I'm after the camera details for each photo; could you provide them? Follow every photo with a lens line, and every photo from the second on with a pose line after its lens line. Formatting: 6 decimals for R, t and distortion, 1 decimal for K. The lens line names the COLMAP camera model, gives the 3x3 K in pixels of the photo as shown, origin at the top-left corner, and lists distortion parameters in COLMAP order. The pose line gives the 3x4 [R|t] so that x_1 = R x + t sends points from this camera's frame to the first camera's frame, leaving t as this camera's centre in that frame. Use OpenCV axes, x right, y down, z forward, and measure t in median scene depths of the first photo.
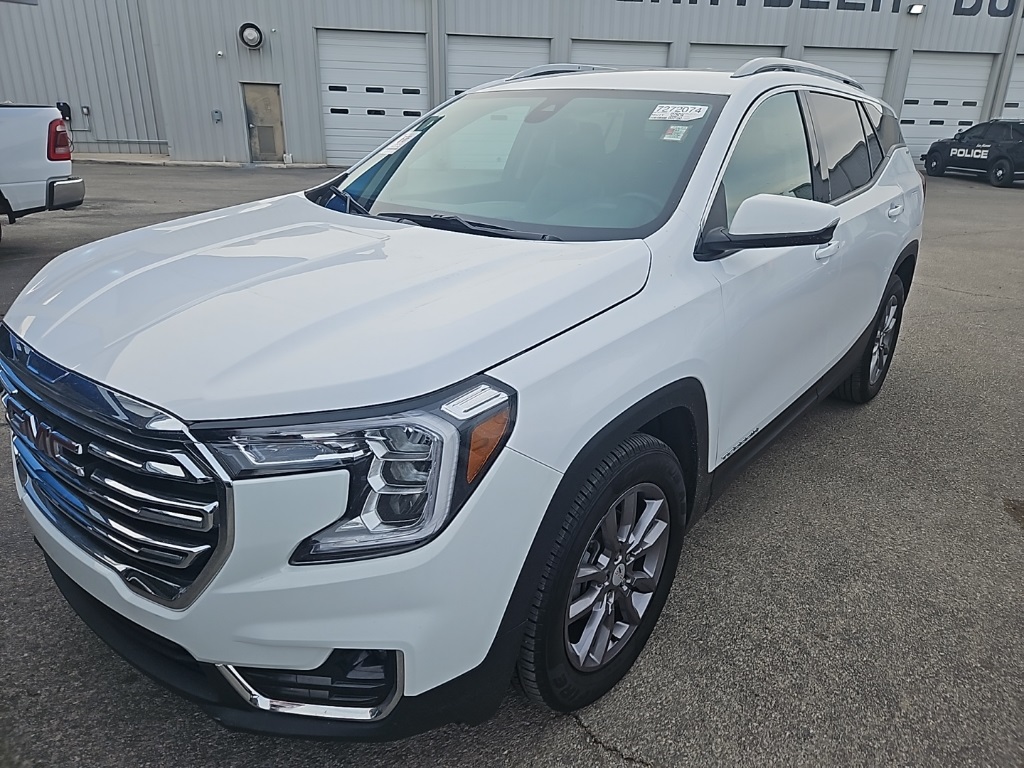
lens RADIAL K [[644.6, 0, 552.0], [0, 644.6, 384.2], [0, 0, 1]] dist [0.061266, -0.037727]
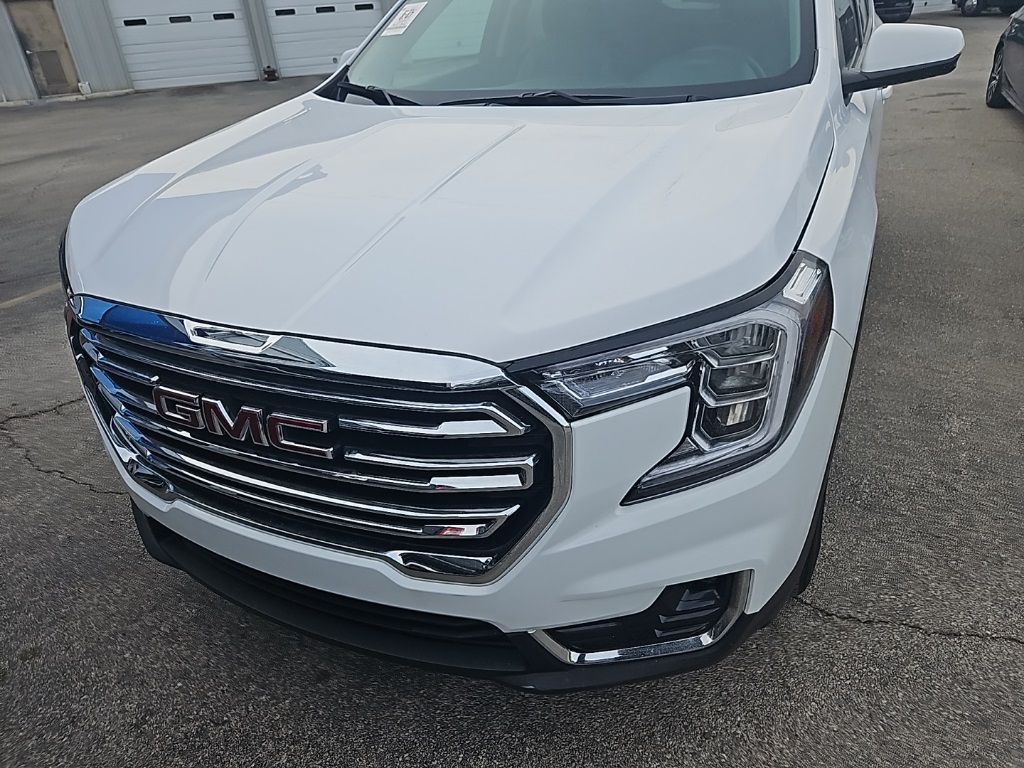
lens RADIAL K [[644.6, 0, 552.0], [0, 644.6, 384.2], [0, 0, 1]] dist [0.061266, -0.037727]
pose [[0.969103, -0.189983, 0.157305, -0.445220], [0.166170, 0.974181, 0.152839, -0.021653], [-0.182281, -0.121977, 0.975651, 0.146136]]
